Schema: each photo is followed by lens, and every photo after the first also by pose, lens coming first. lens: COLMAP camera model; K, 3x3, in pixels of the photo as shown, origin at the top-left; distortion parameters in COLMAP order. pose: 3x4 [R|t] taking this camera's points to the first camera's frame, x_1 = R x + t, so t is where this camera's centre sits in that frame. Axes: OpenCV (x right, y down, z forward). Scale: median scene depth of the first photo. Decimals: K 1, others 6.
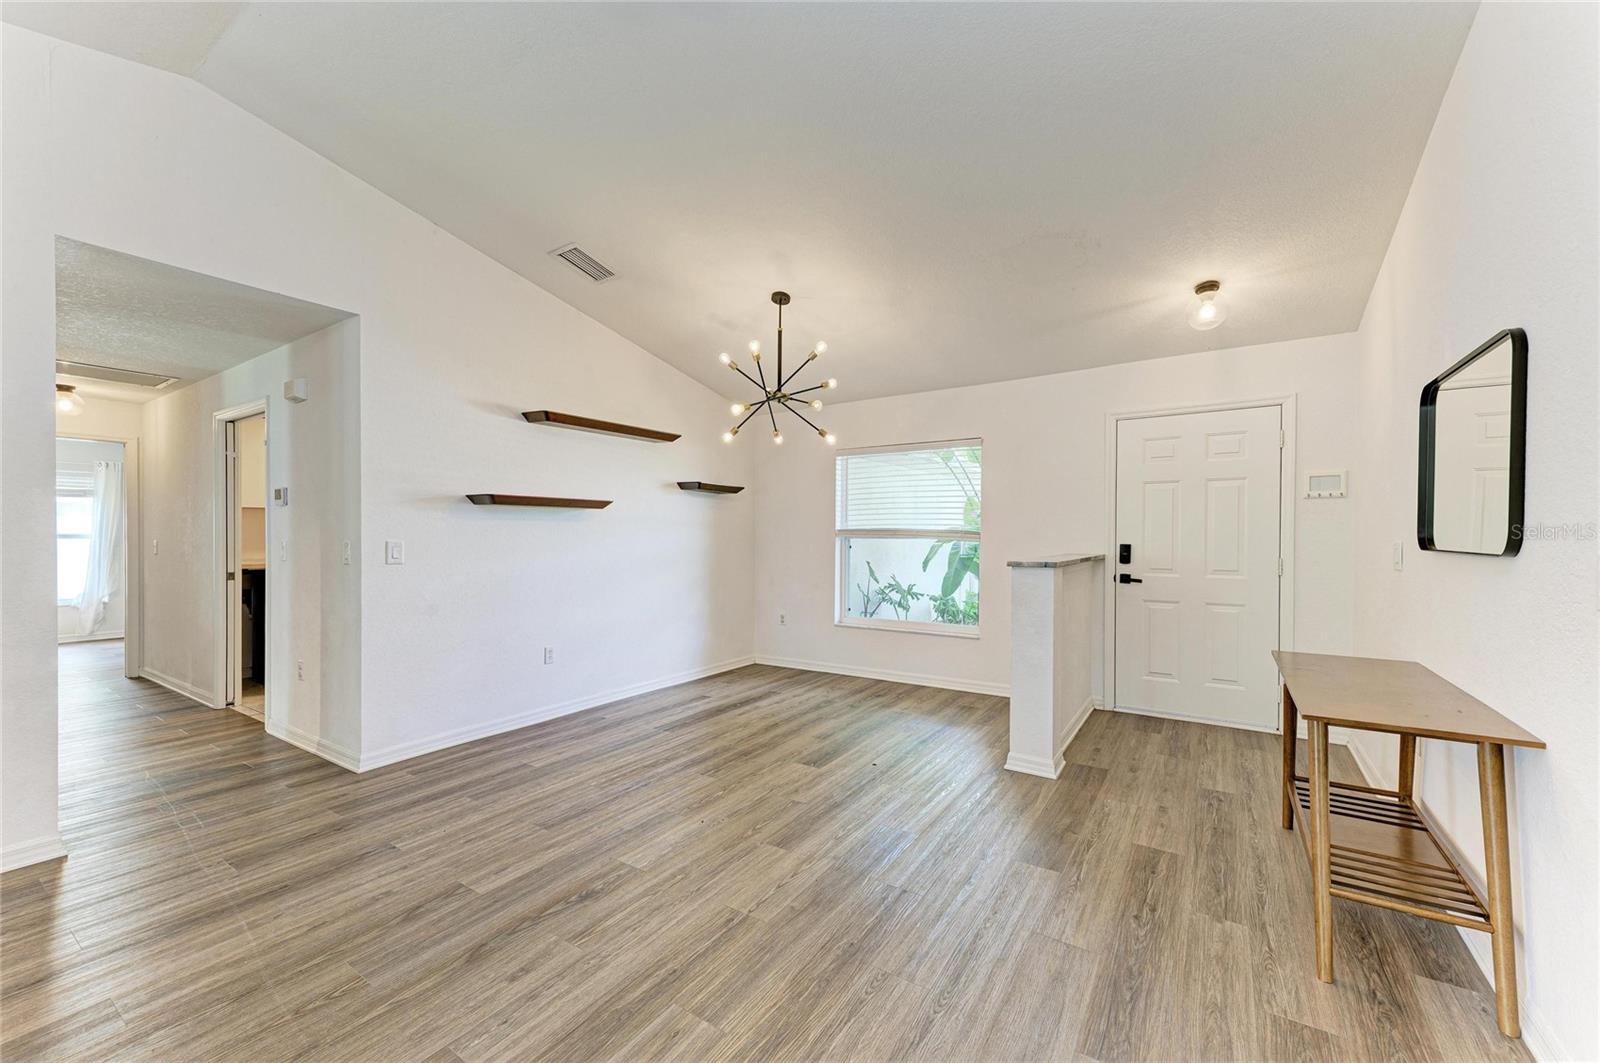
lens RADIAL K [[620.2, 0, 804.5], [0, 620.2, 541.8], [0, 0, 1]] dist [0.024208, -0.008480]
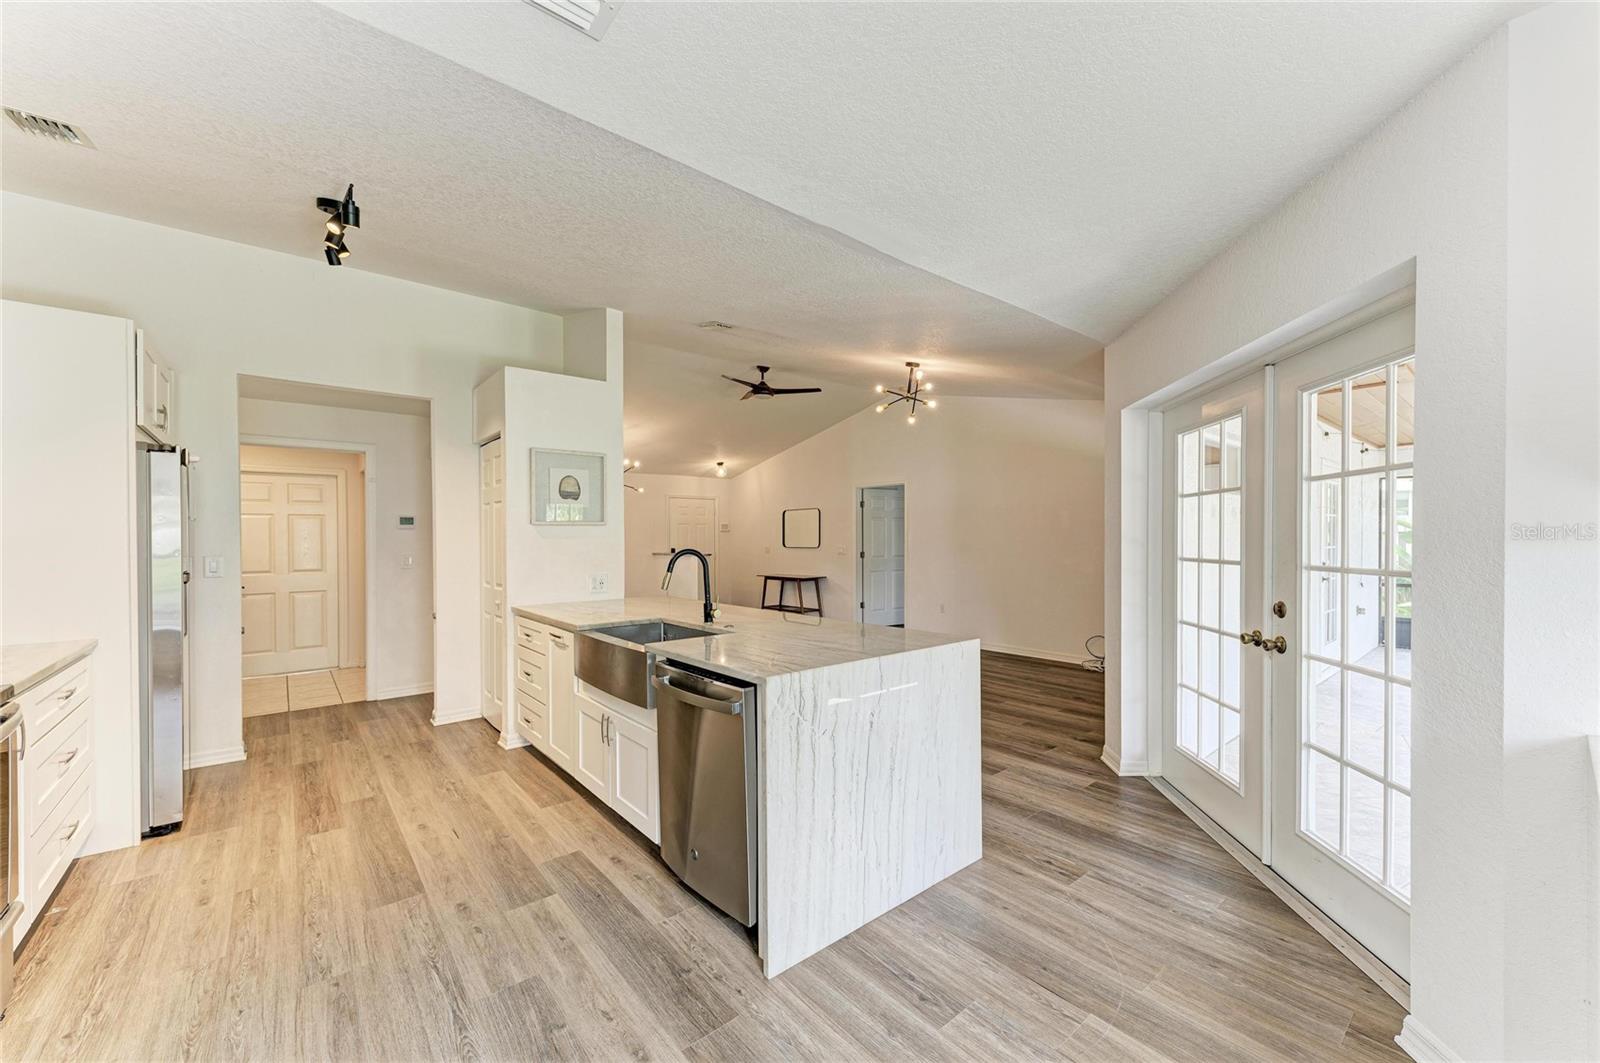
lens RADIAL K [[620.2, 0, 804.5], [0, 620.2, 541.8], [0, 0, 1]] dist [0.024208, -0.008480]
pose [[0.285631, -0.005327, 0.958325, -2.018609], [0.018217, 0.999834, 0.000128, -0.013804], [-0.958166, 0.017421, 0.285681, -0.248472]]
